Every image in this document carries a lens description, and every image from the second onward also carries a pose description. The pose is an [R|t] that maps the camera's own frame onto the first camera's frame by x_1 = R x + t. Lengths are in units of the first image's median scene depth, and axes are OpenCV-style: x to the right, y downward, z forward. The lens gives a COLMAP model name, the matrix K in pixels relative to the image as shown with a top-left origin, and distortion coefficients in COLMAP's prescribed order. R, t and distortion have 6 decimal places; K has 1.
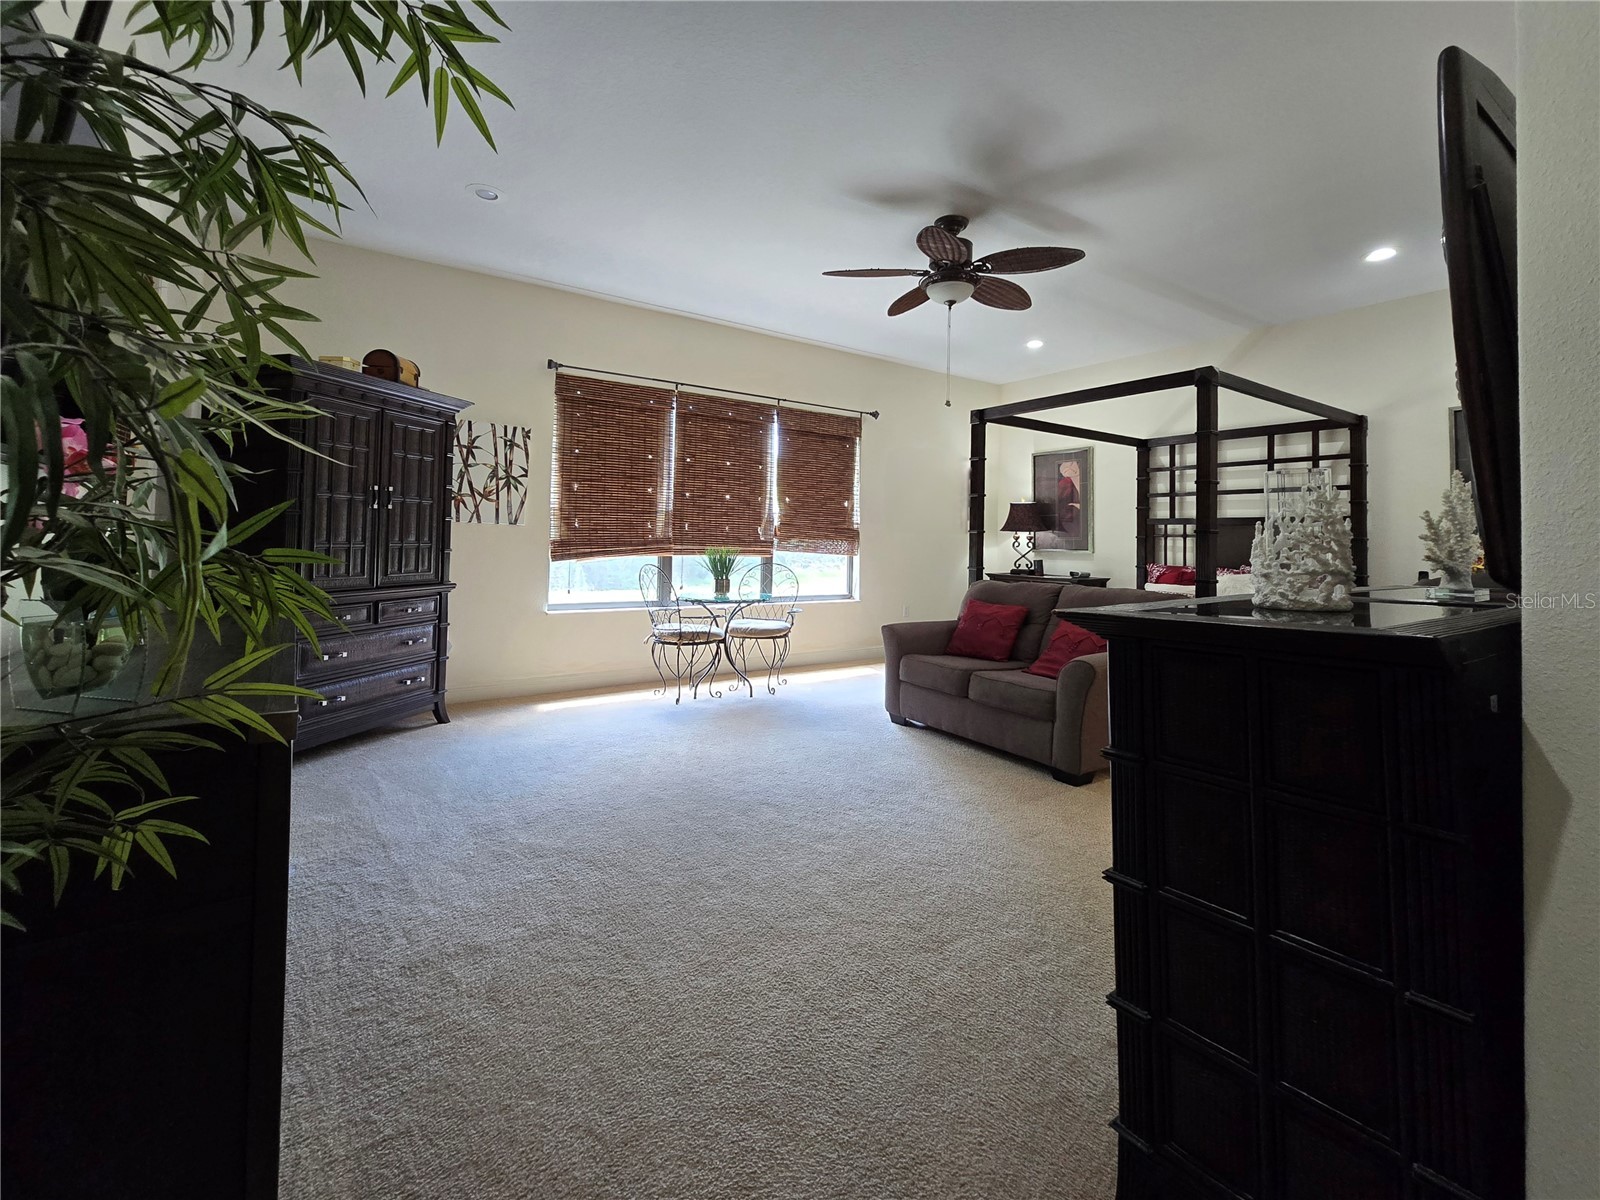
lens RADIAL K [[656.8, 0, 803.6], [0, 656.8, 590.8], [0, 0, 1]] dist [0.000092, -0.000294]
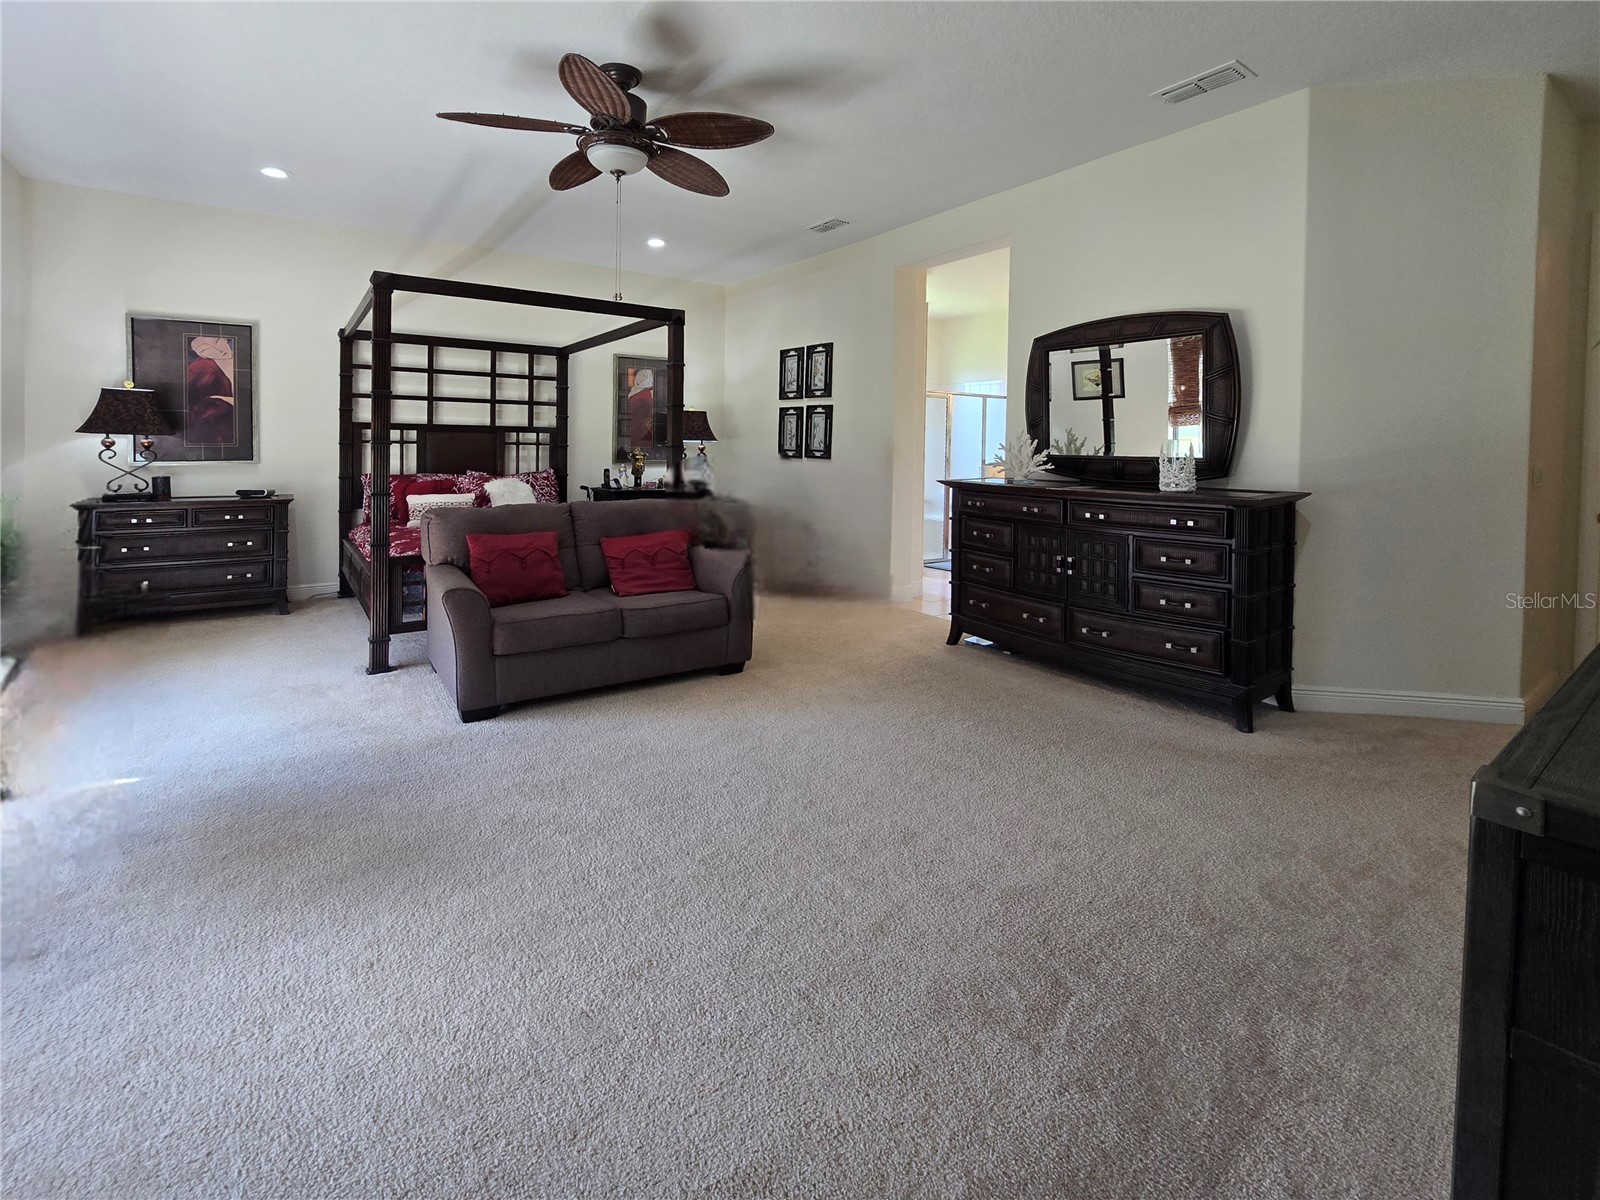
lens RADIAL K [[656.8, 0, 803.6], [0, 656.8, 590.8], [0, 0, 1]] dist [0.000092, -0.000294]
pose [[0.103522, -0.214654, 0.971188, -0.288730], [0.075804, 0.975297, 0.207482, -0.024406], [-0.991734, 0.052141, 0.117237, 0.283094]]
